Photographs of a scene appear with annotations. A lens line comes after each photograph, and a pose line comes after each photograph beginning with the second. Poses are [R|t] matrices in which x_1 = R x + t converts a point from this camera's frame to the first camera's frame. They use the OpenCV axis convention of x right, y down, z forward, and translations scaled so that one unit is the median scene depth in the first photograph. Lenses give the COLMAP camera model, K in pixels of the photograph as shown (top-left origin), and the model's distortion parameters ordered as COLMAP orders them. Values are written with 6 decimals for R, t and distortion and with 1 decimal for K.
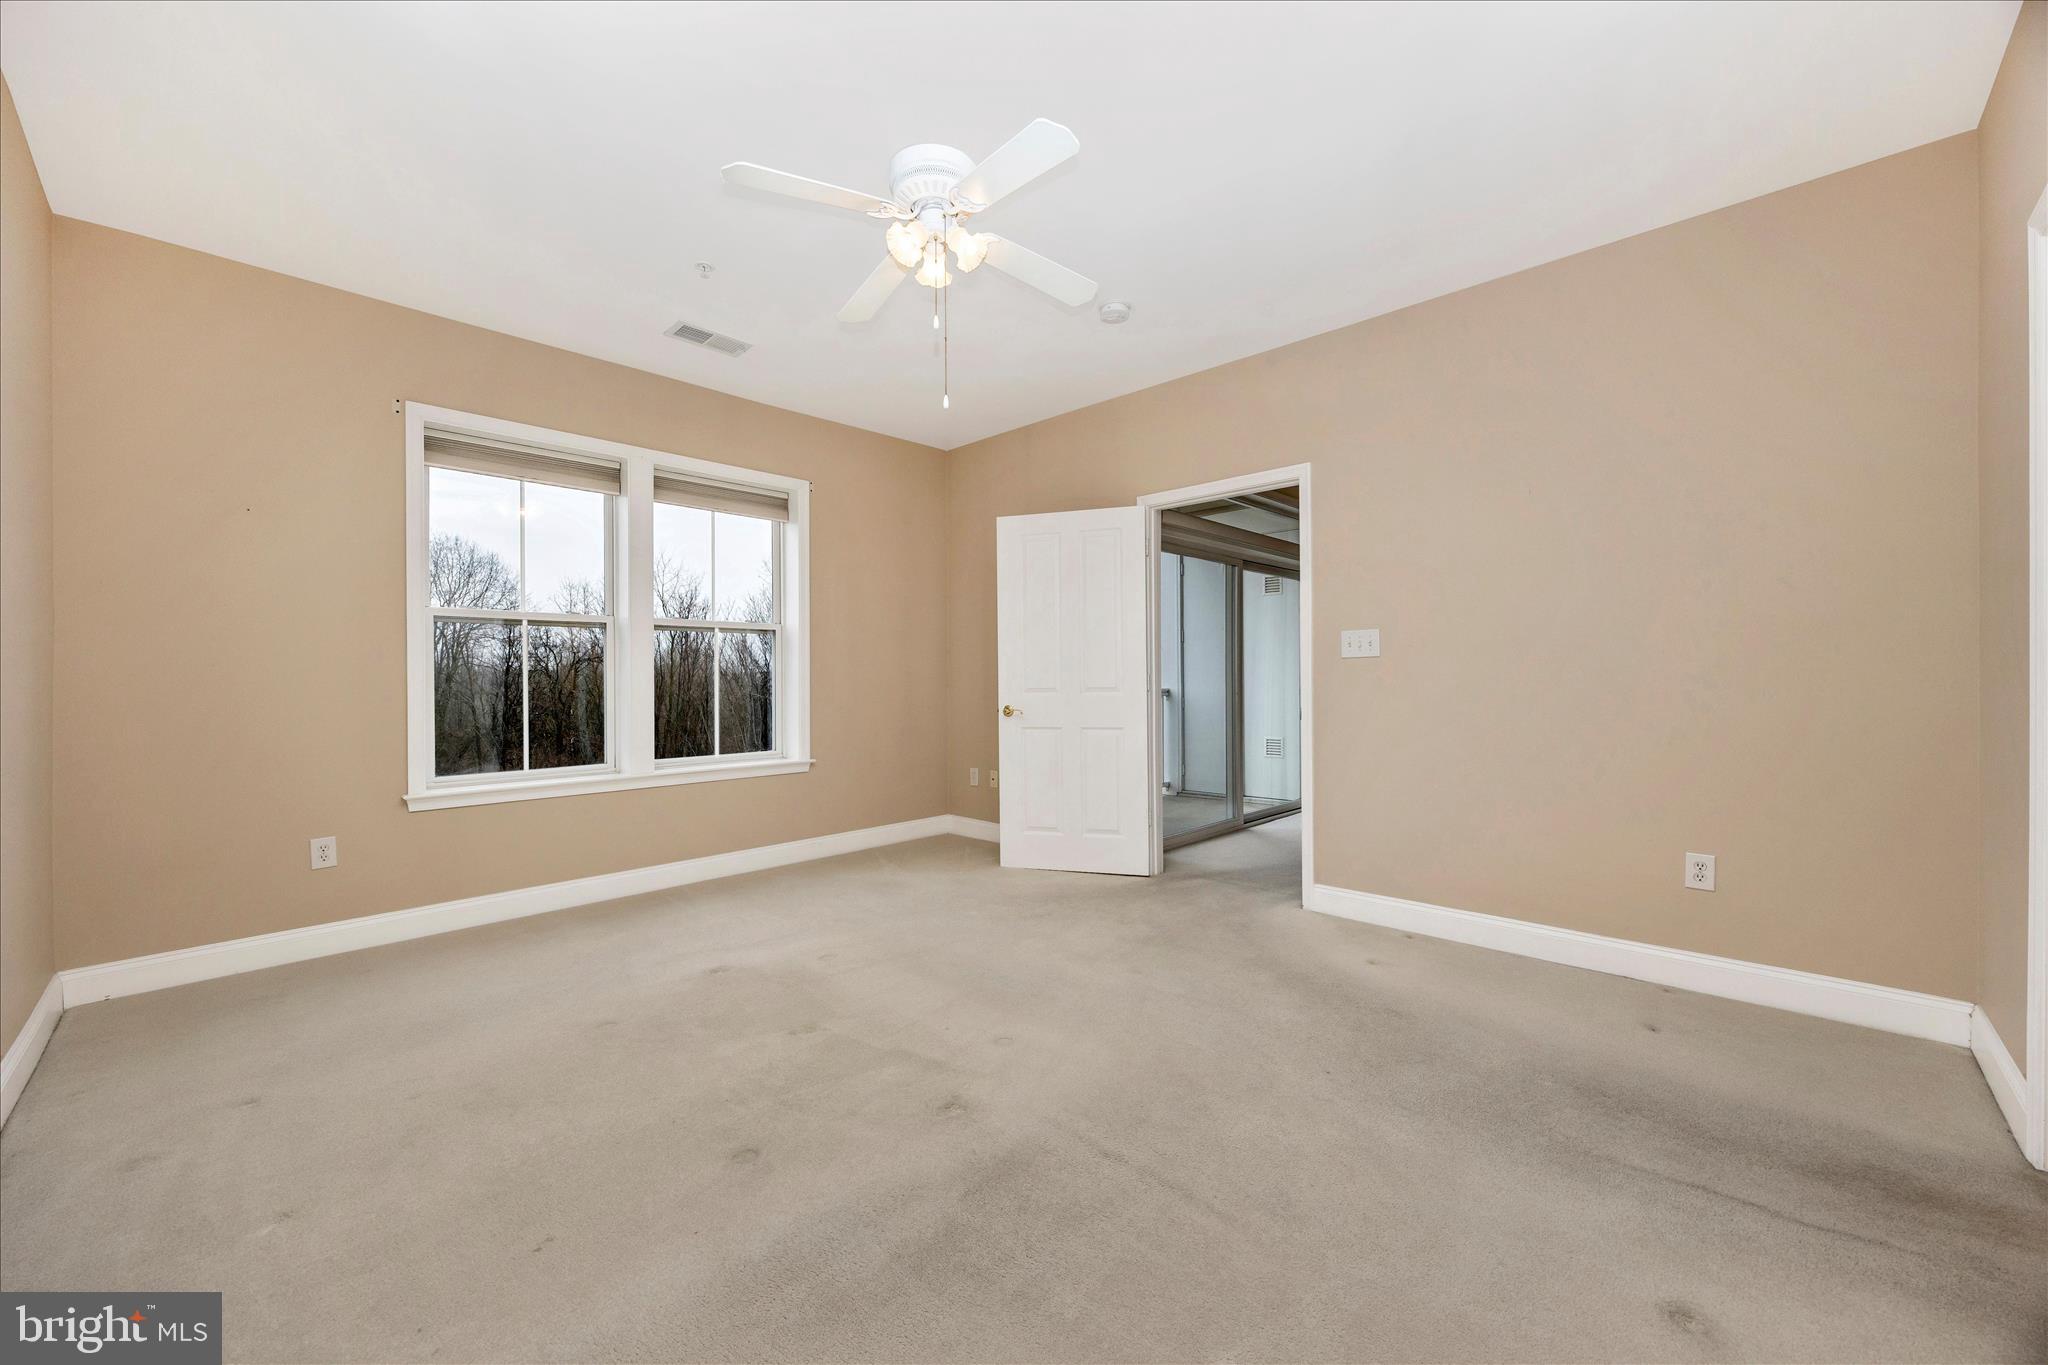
lens RADIAL K [[777.4, 0, 1024.0], [0, 777.4, 682.5], [0, 0, 1]] dist [-0.007679, -0.000123]
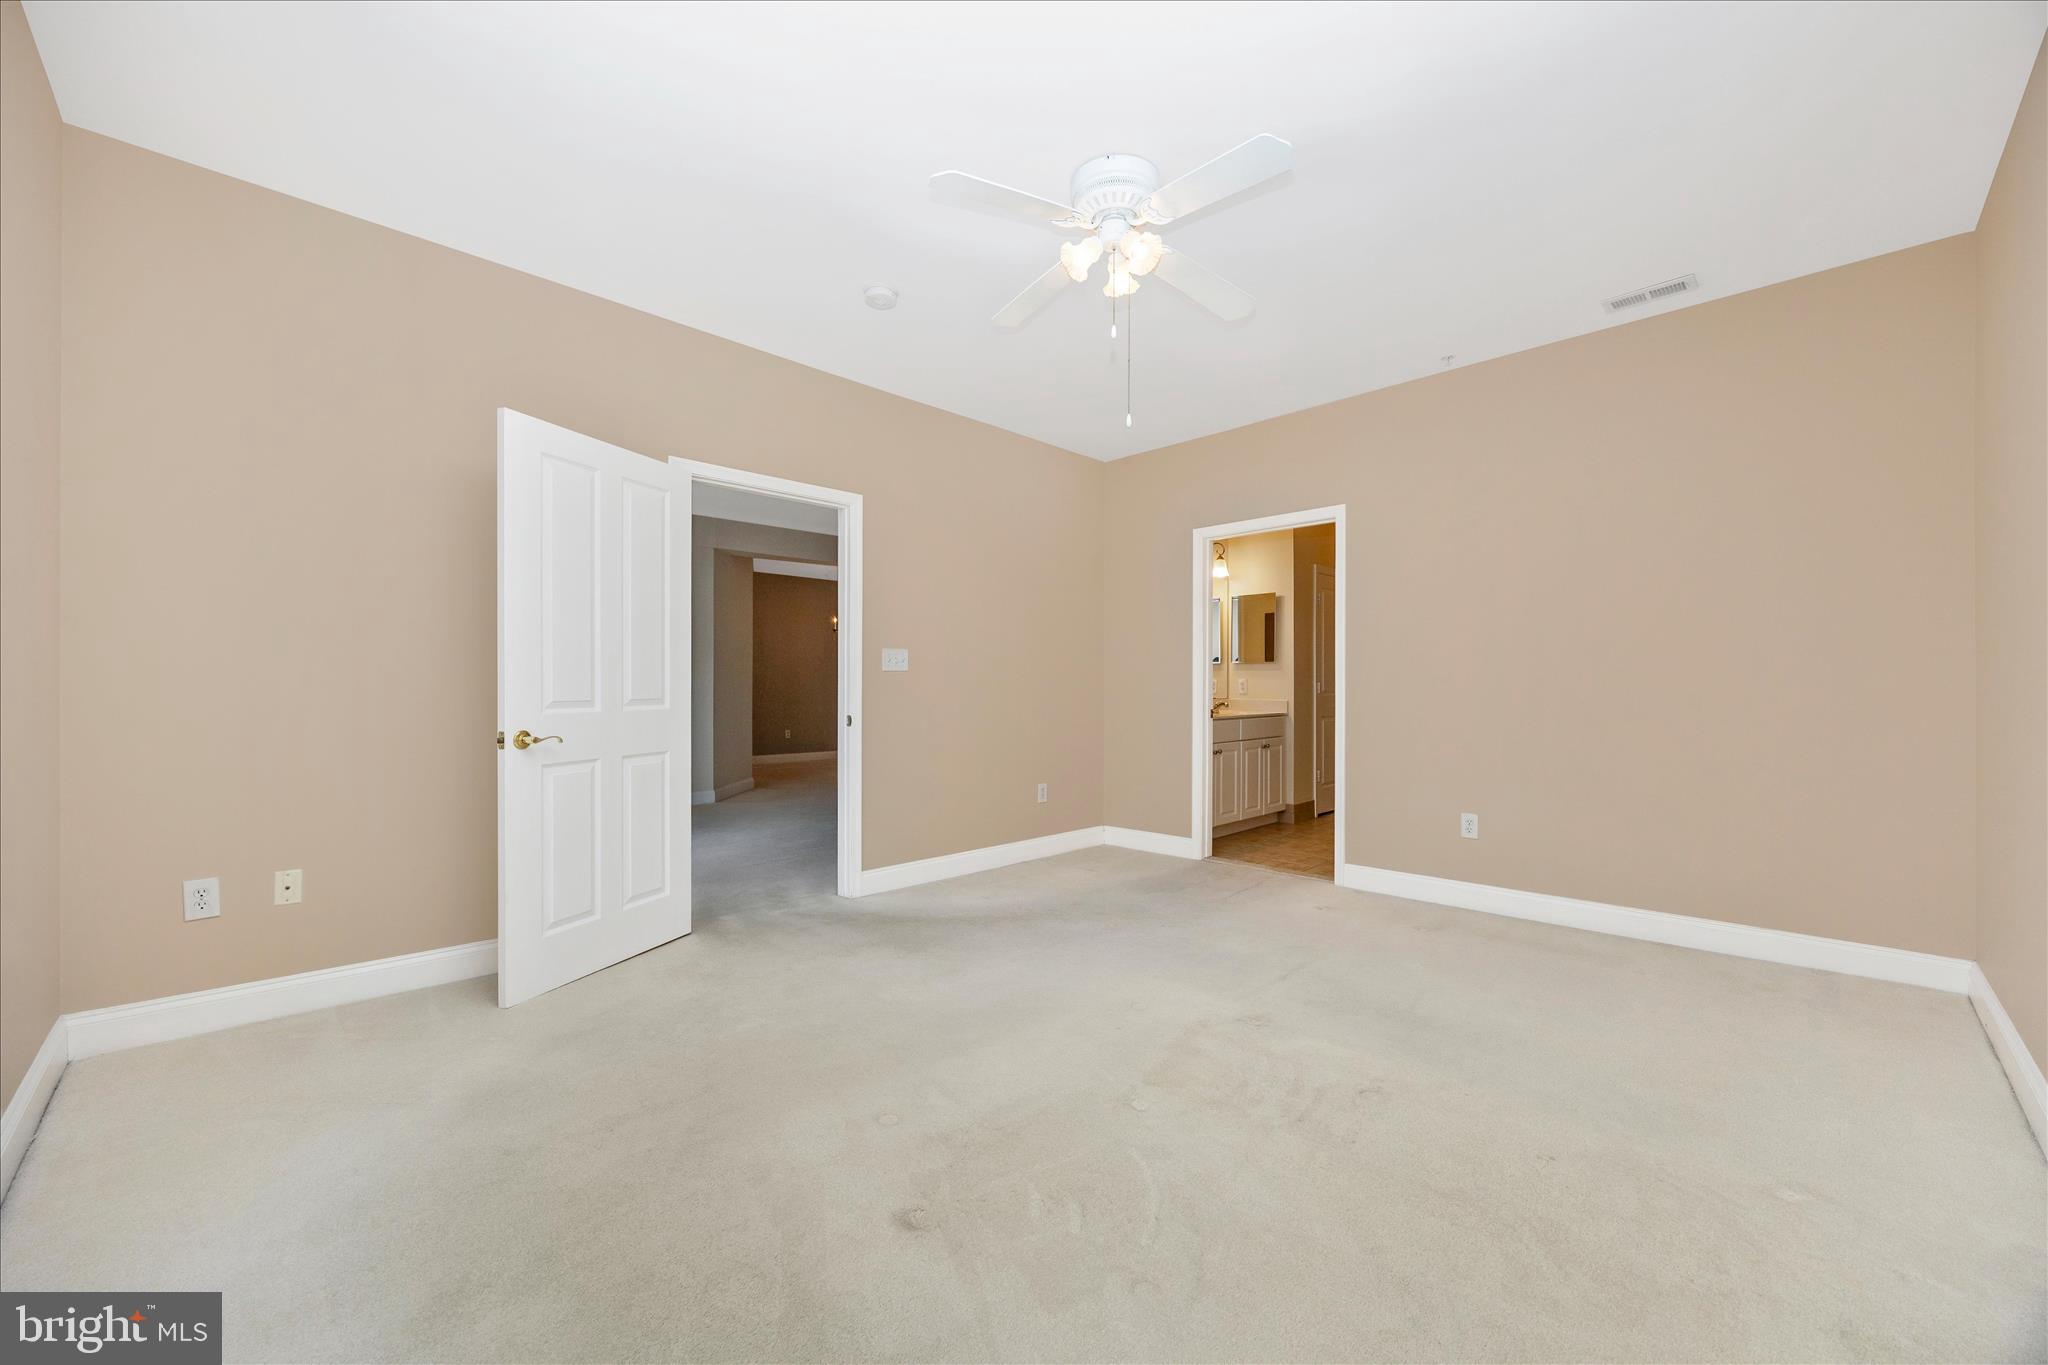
lens RADIAL K [[777.4, 0, 1024.0], [0, 777.4, 682.5], [0, 0, 1]] dist [-0.007679, -0.000123]
pose [[0.019192, 0.019408, 0.999627, -0.640914], [0.007214, 0.999783, -0.019550, 0.007417], [-0.999790, 0.007587, 0.019048, 0.629947]]
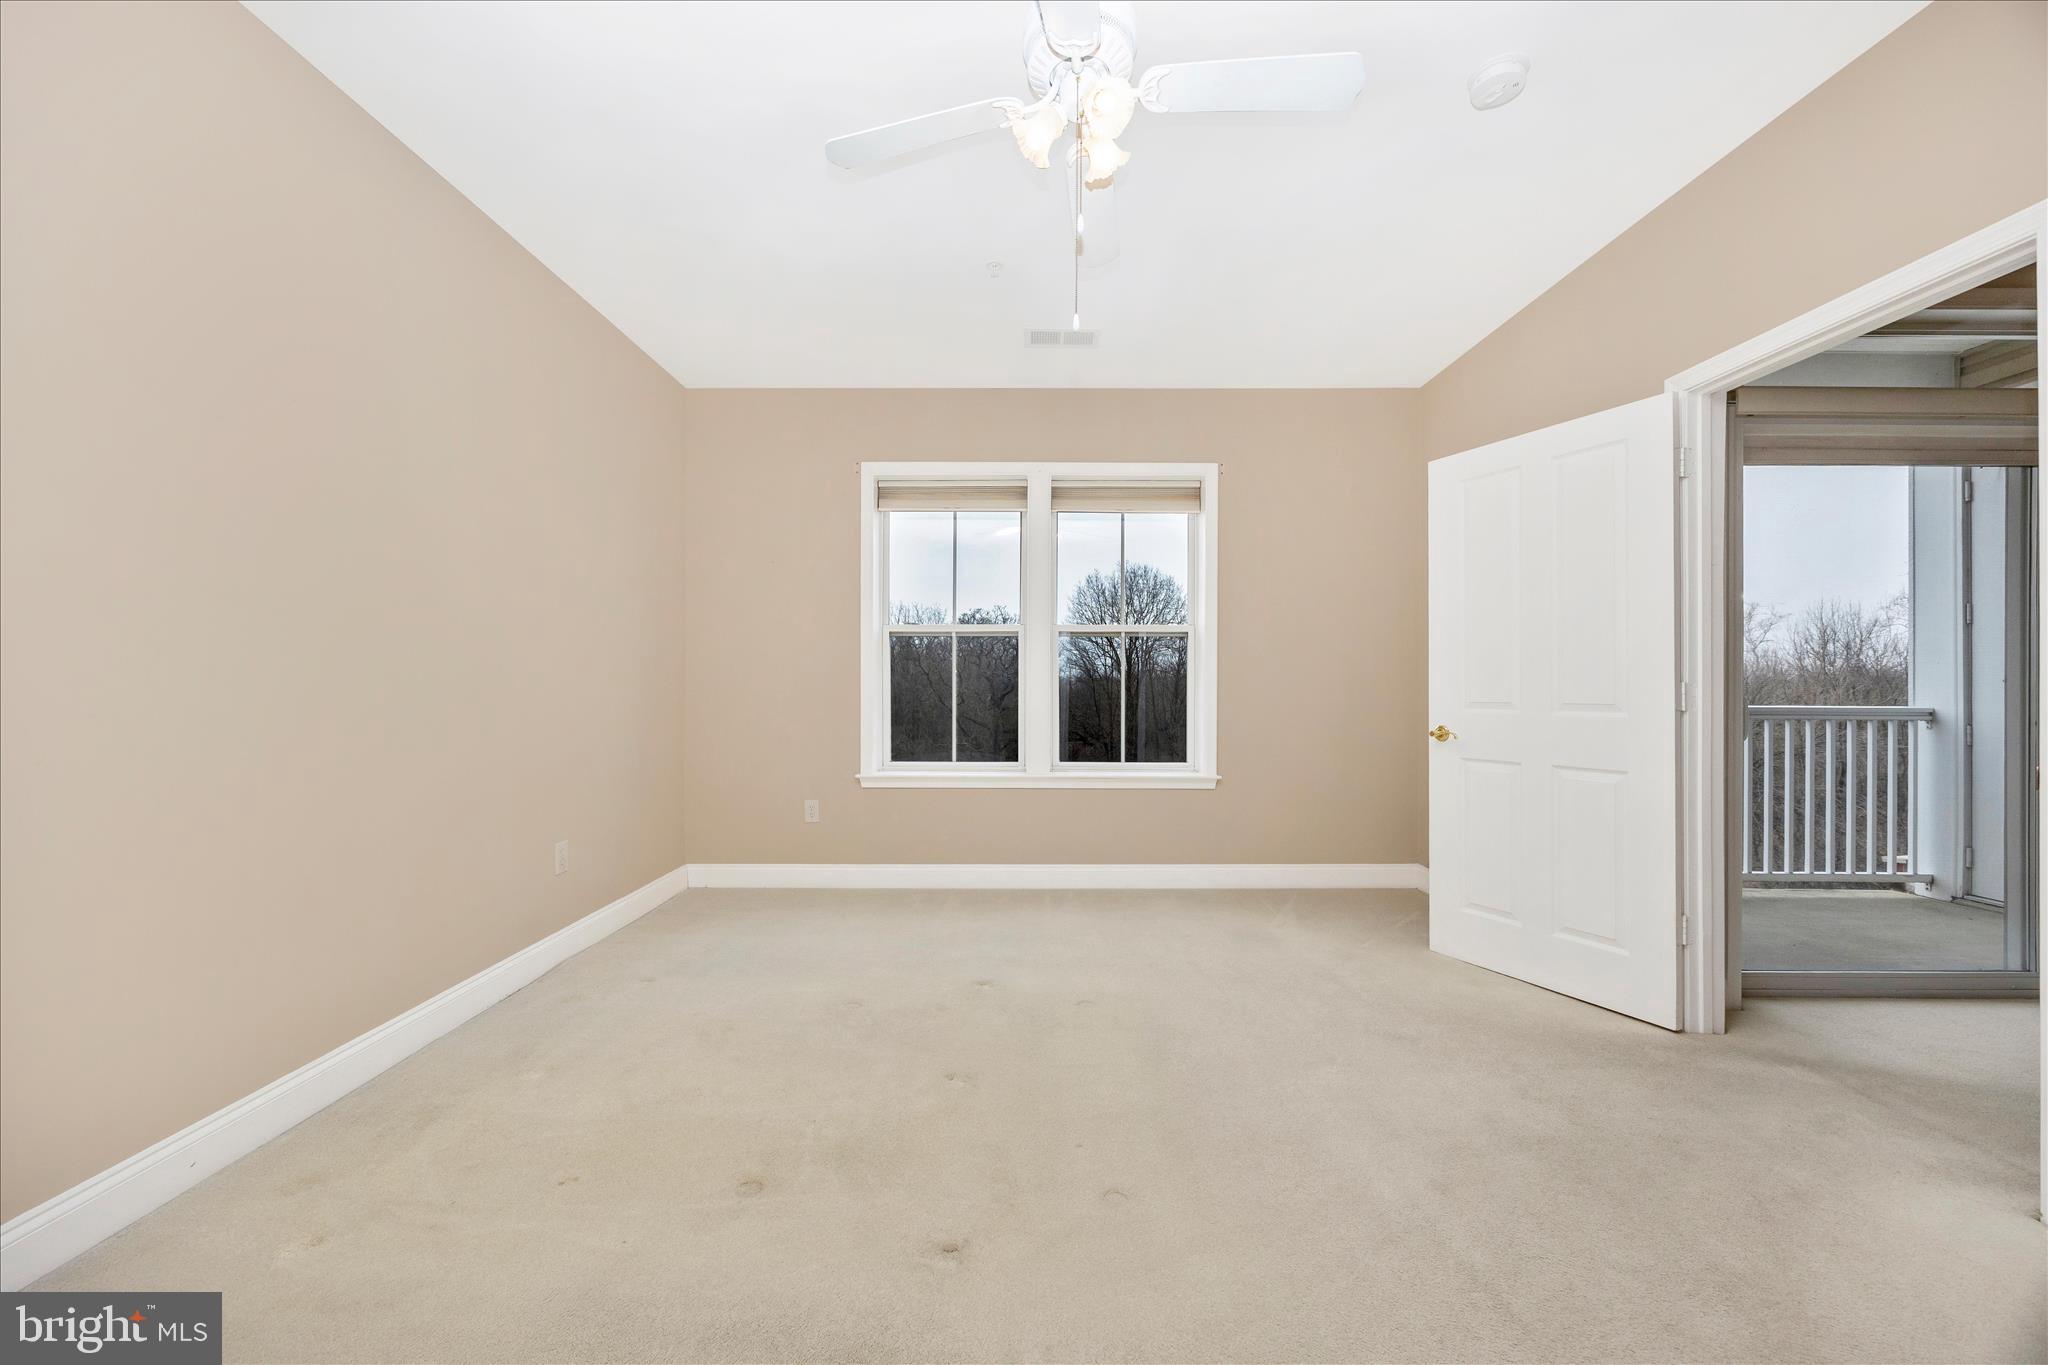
lens RADIAL K [[777.4, 0, 1024.0], [0, 777.4, 682.5], [0, 0, 1]] dist [-0.007679, -0.000123]
pose [[0.689010, 0.006539, -0.724722, 0.239137], [-0.011476, 0.999932, -0.001887, -0.003774], [0.724661, 0.009617, 0.689039, 0.251052]]
